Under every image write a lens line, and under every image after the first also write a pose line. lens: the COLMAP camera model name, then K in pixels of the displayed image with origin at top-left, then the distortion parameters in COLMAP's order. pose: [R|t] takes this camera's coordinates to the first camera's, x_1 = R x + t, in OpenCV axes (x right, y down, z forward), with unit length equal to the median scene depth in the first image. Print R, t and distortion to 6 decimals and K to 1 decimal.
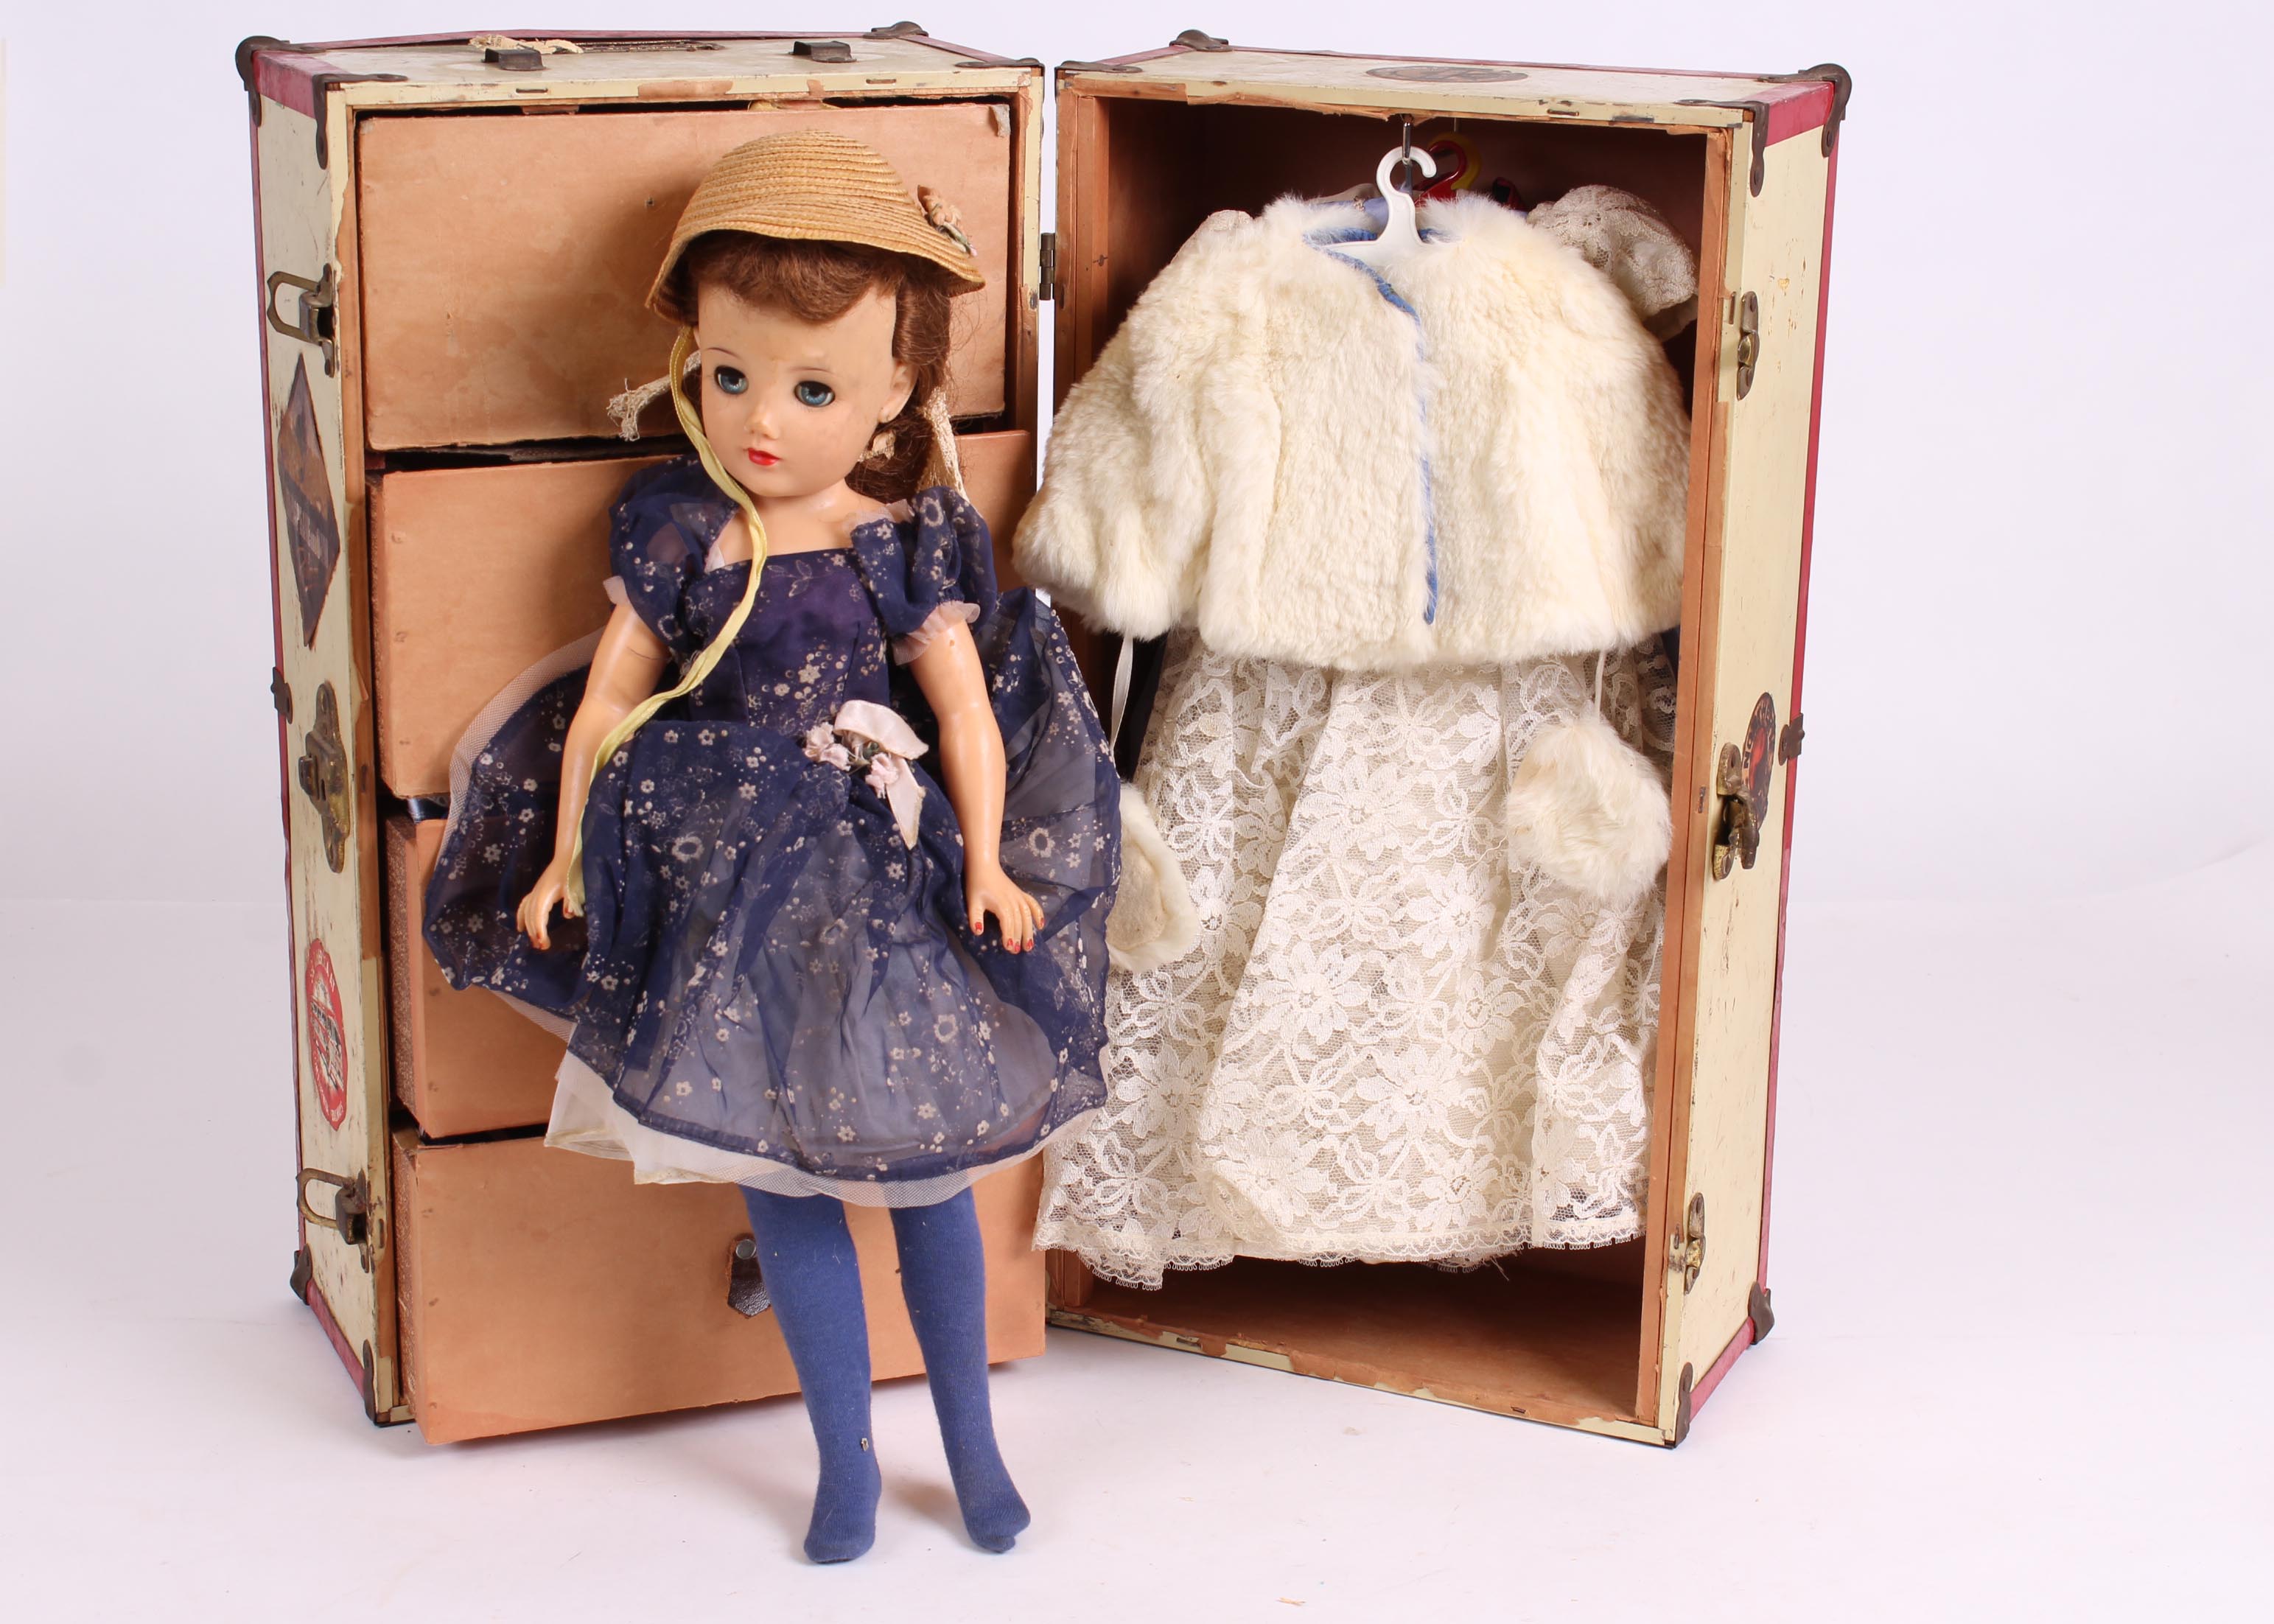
lens RADIAL K [[3442.3, 0, 1137.0], [0, 3442.3, 812.0], [0, 0, 1]] dist [-0.023122, -0.013117]
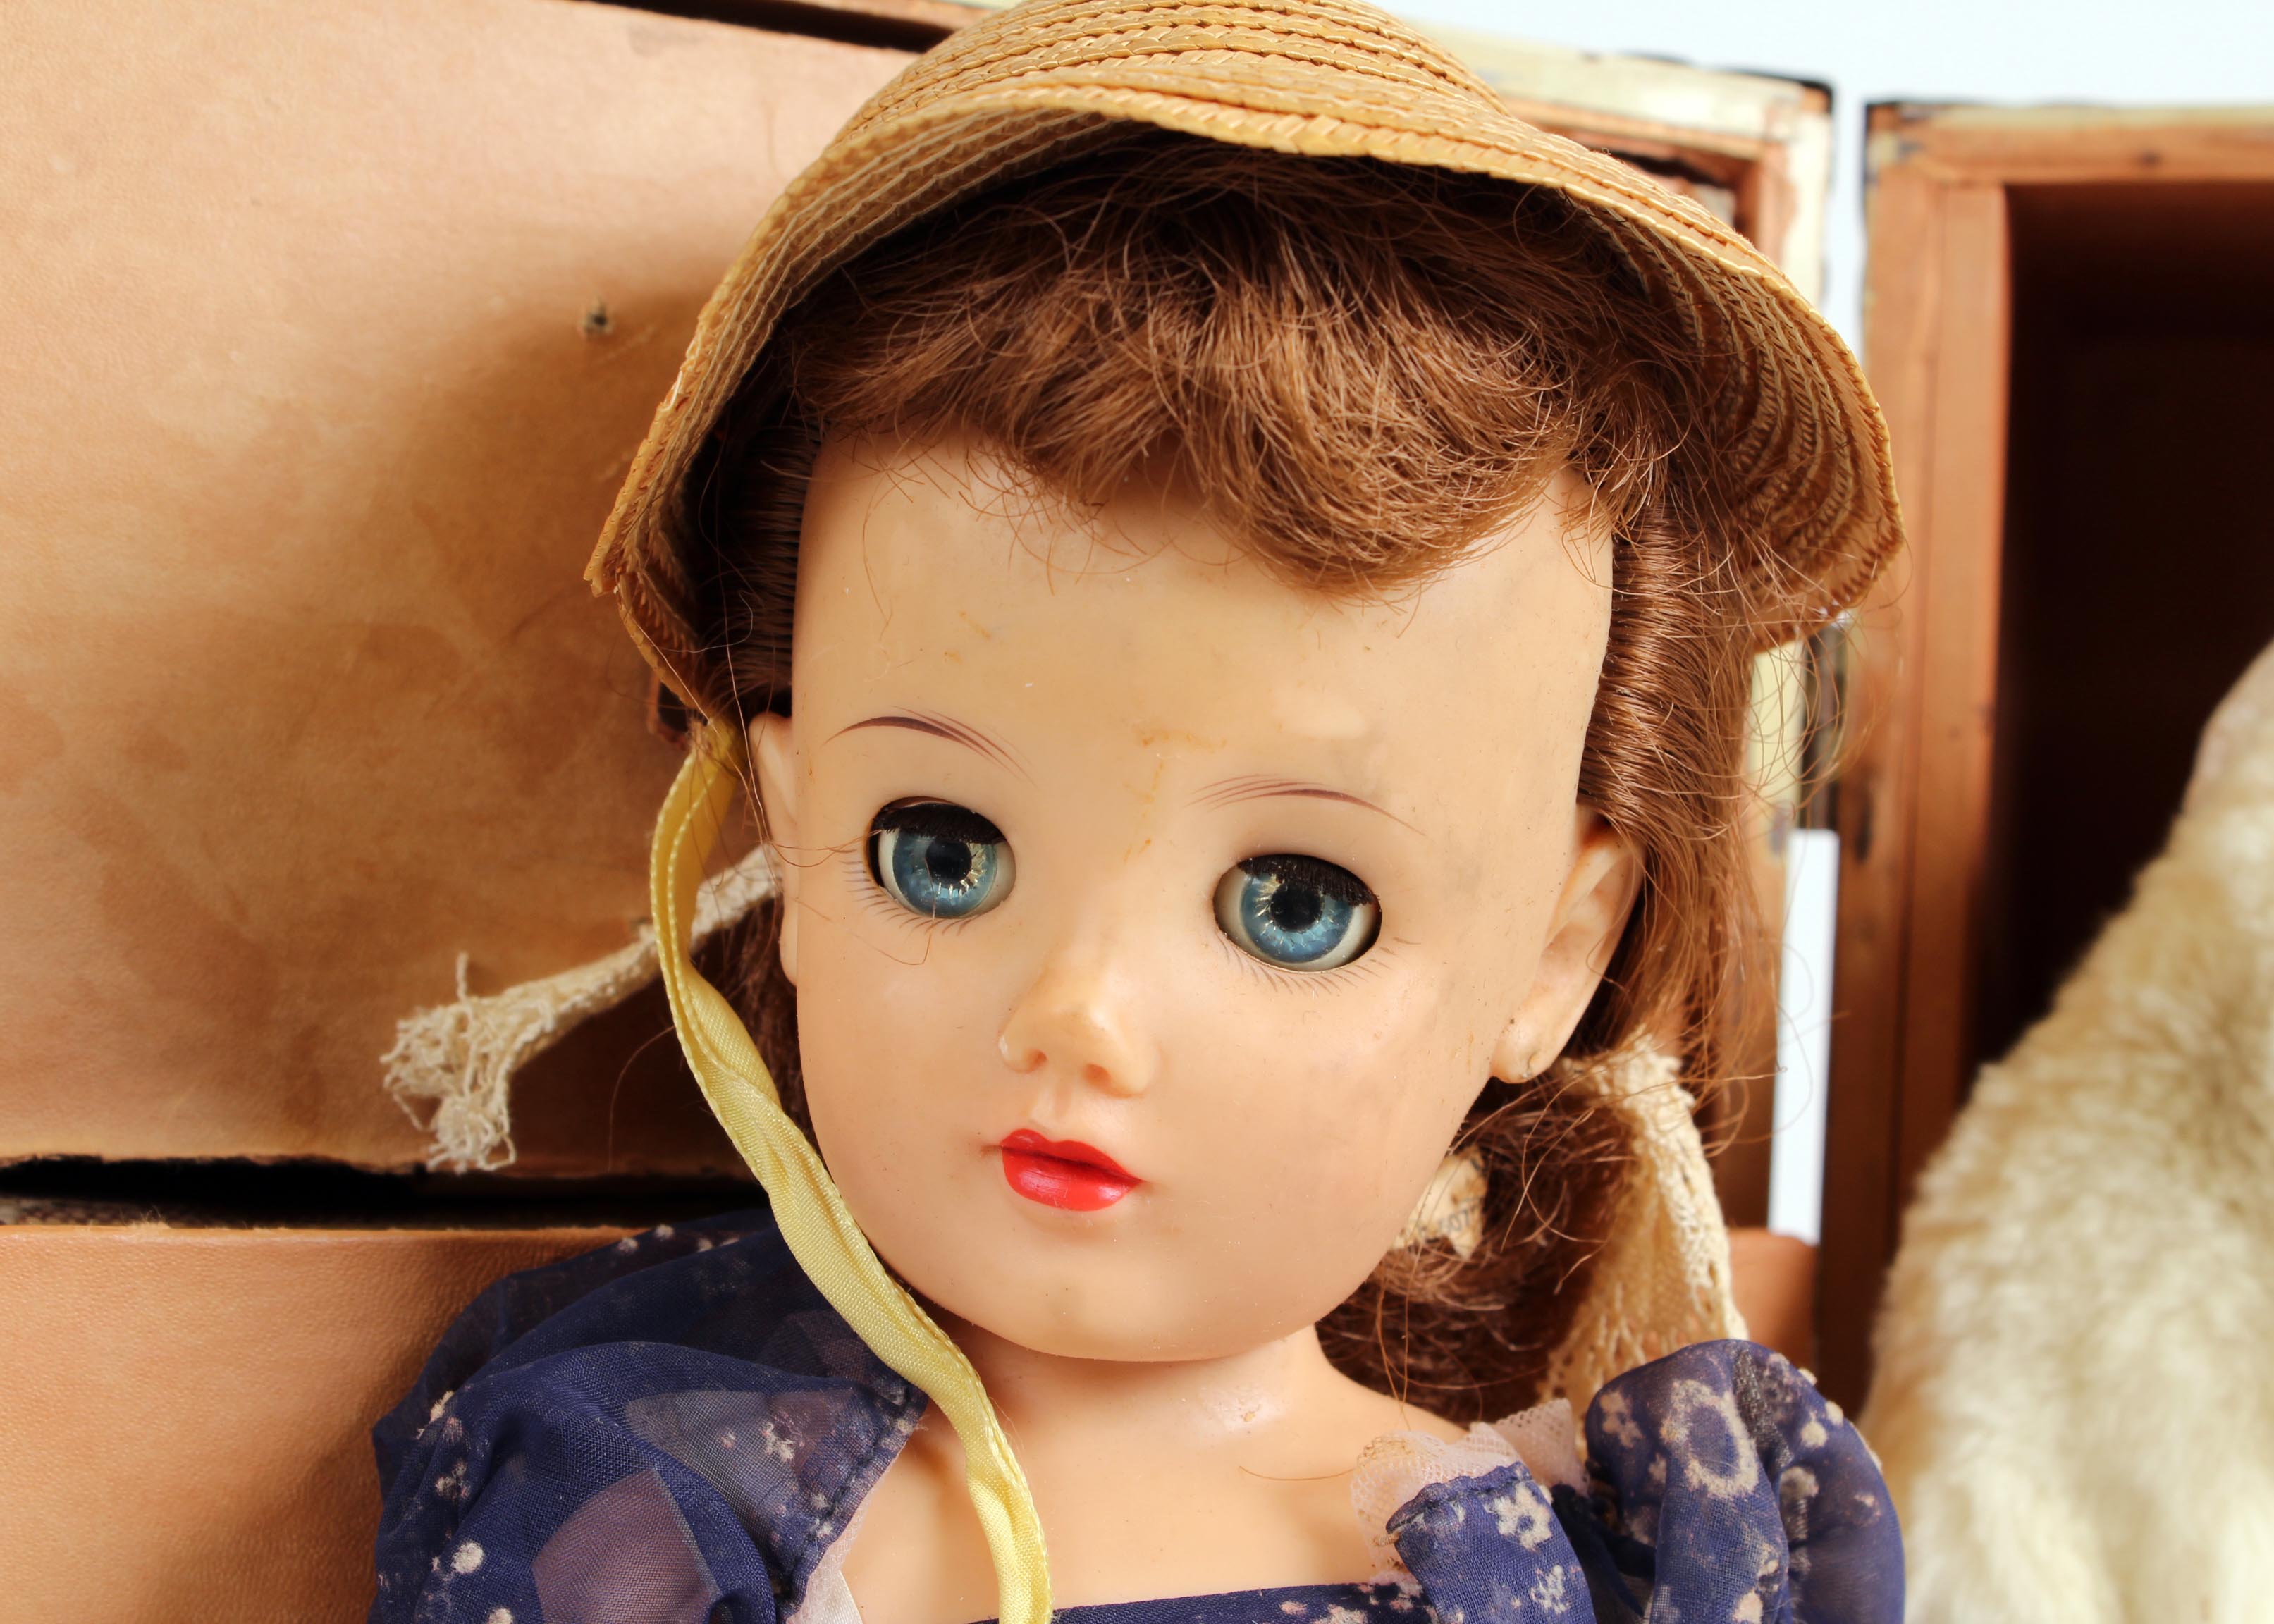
lens RADIAL K [[4042.5, 0, 1137.0], [0, 4042.5, 812.0], [0, 0, 1]] dist [-0.004004, -0.141340]
pose [[0.997719, 0.024659, 0.062836, -0.118997], [-0.003338, 0.947773, -0.318930, -0.037059], [-0.067418, 0.317992, 0.945693, 0.709612]]
